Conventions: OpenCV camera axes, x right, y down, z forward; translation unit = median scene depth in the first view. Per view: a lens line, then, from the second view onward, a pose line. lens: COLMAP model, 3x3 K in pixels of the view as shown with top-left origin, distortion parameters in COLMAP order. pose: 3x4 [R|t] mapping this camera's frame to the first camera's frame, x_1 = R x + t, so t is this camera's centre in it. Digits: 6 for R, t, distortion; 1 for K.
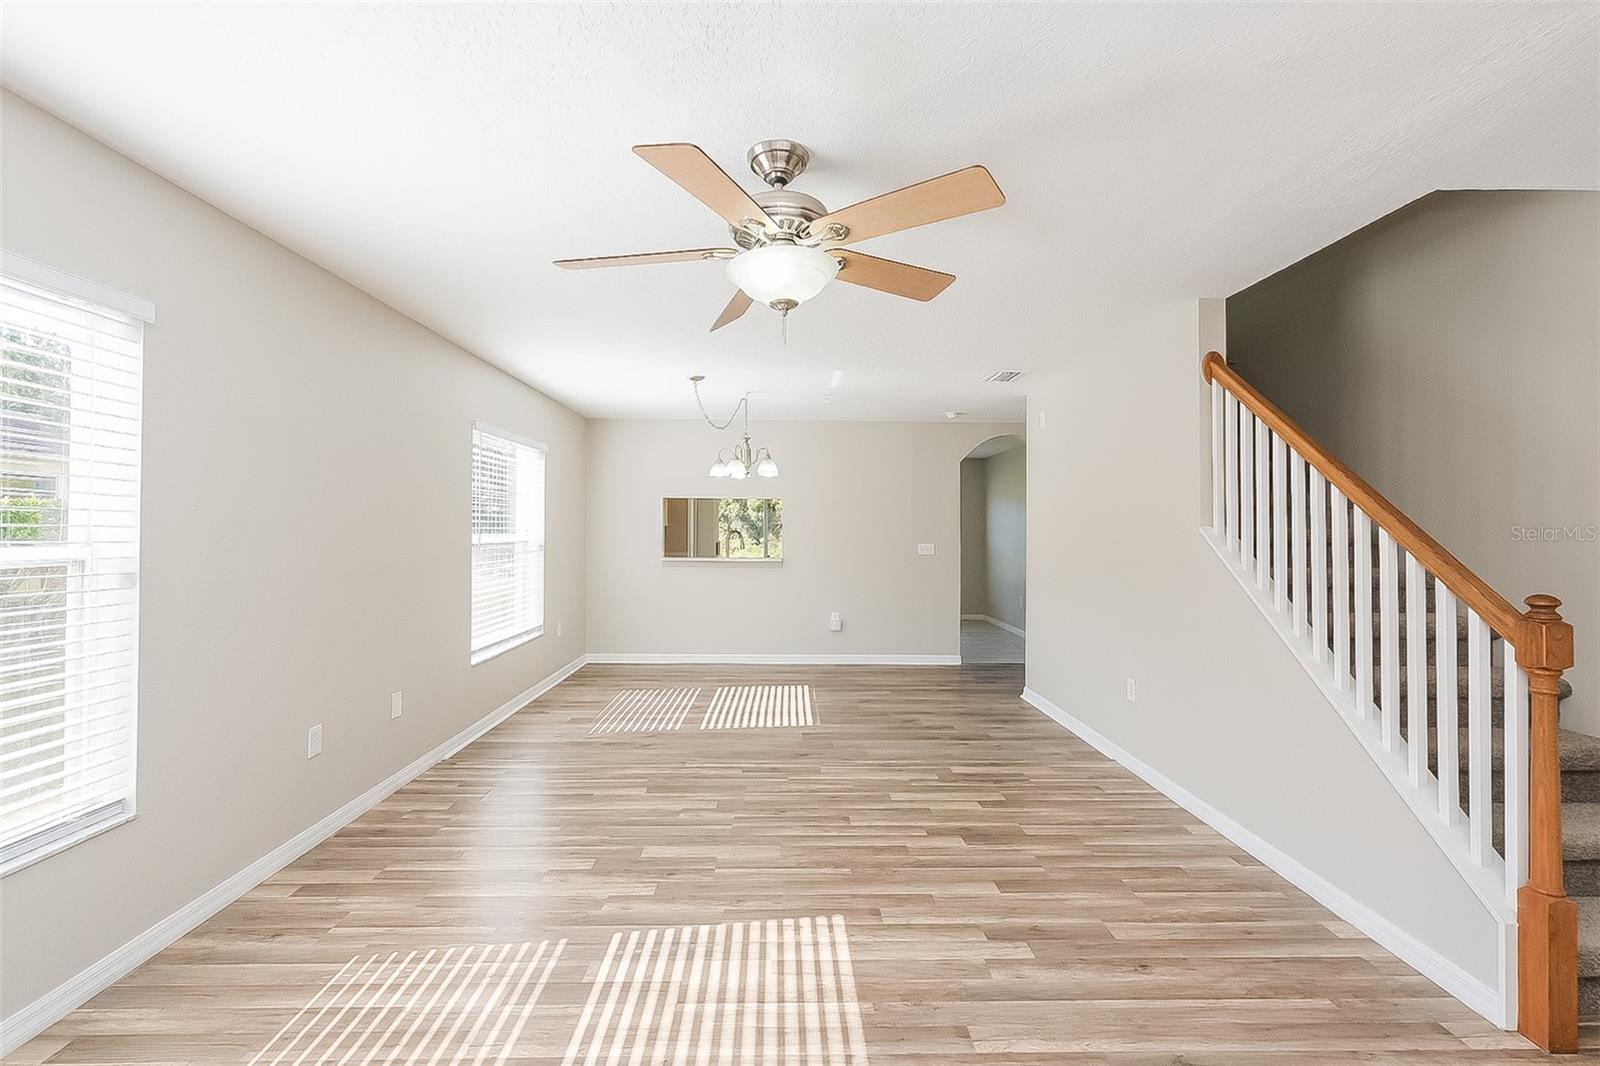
lens RADIAL K [[706.2, 0, 797.5], [0, 706.2, 526.7], [0, 0, 1]] dist [-0.002523, -0.000064]
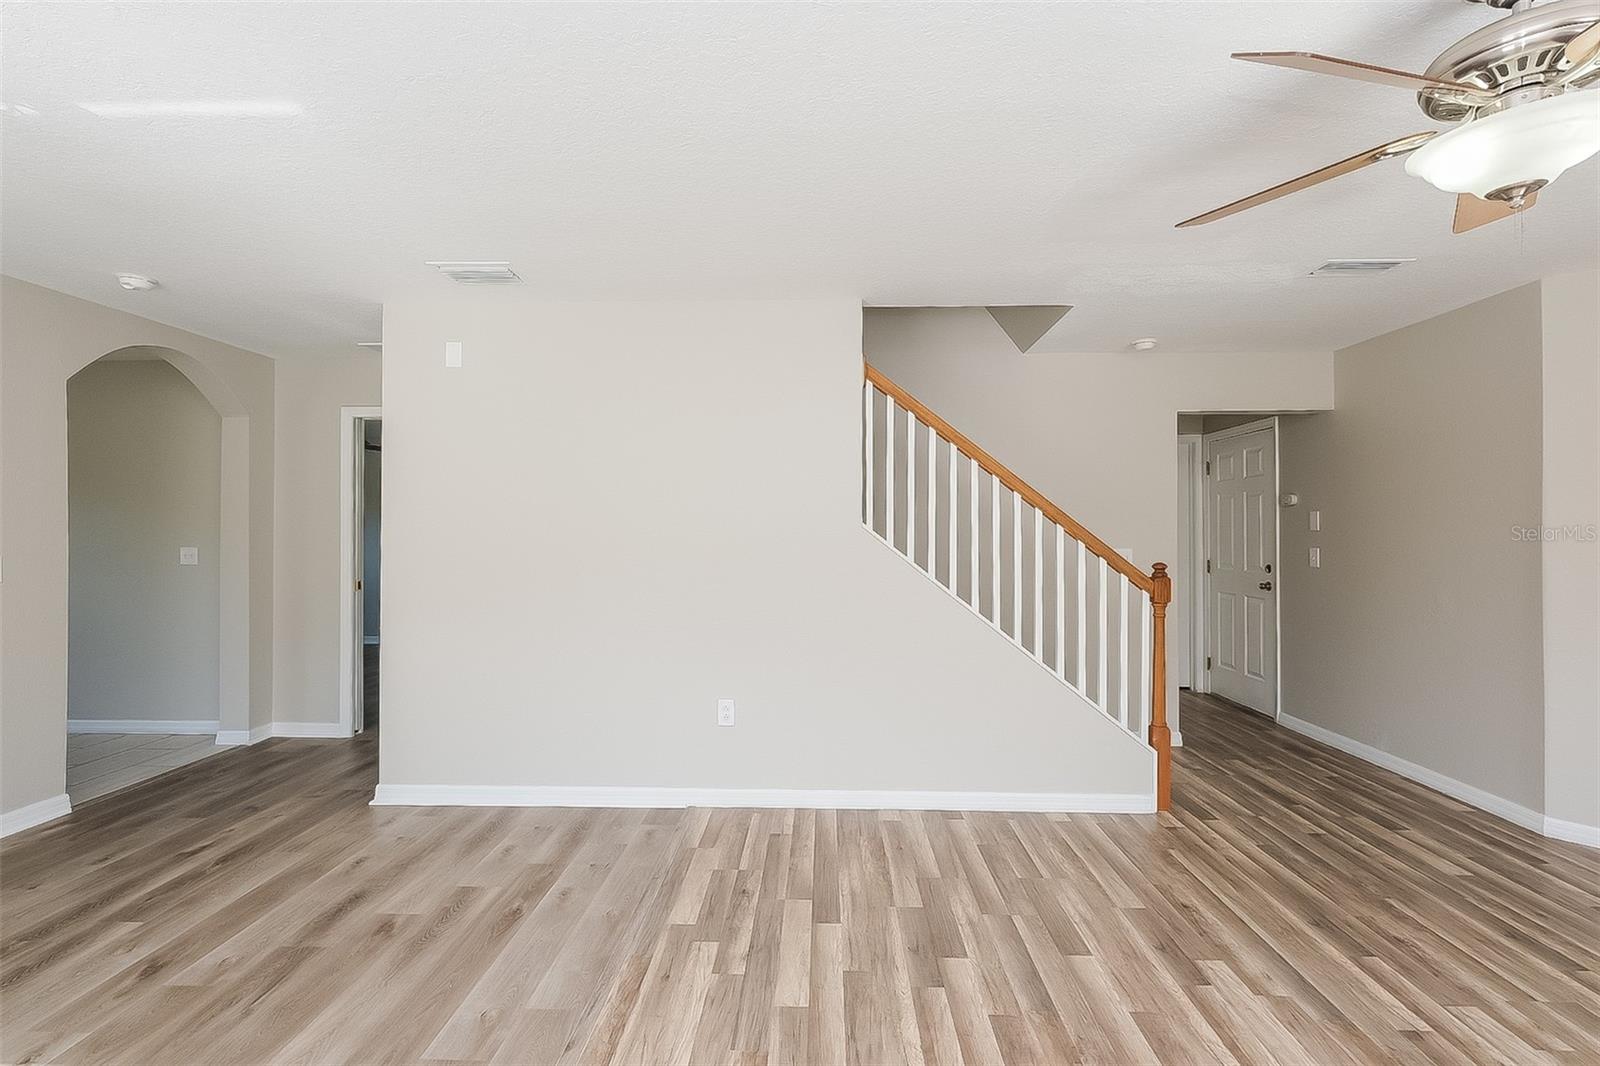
lens RADIAL K [[706.2, 0, 803.3], [0, 706.2, 524.4], [0, 0, 1]] dist [-0.002523, -0.000064]
pose [[0.040568, 0.004577, 0.999166, -0.496616], [-0.009348, 0.999947, -0.004201, 0.006117], [-0.999133, -0.009170, 0.040608, 1.135903]]
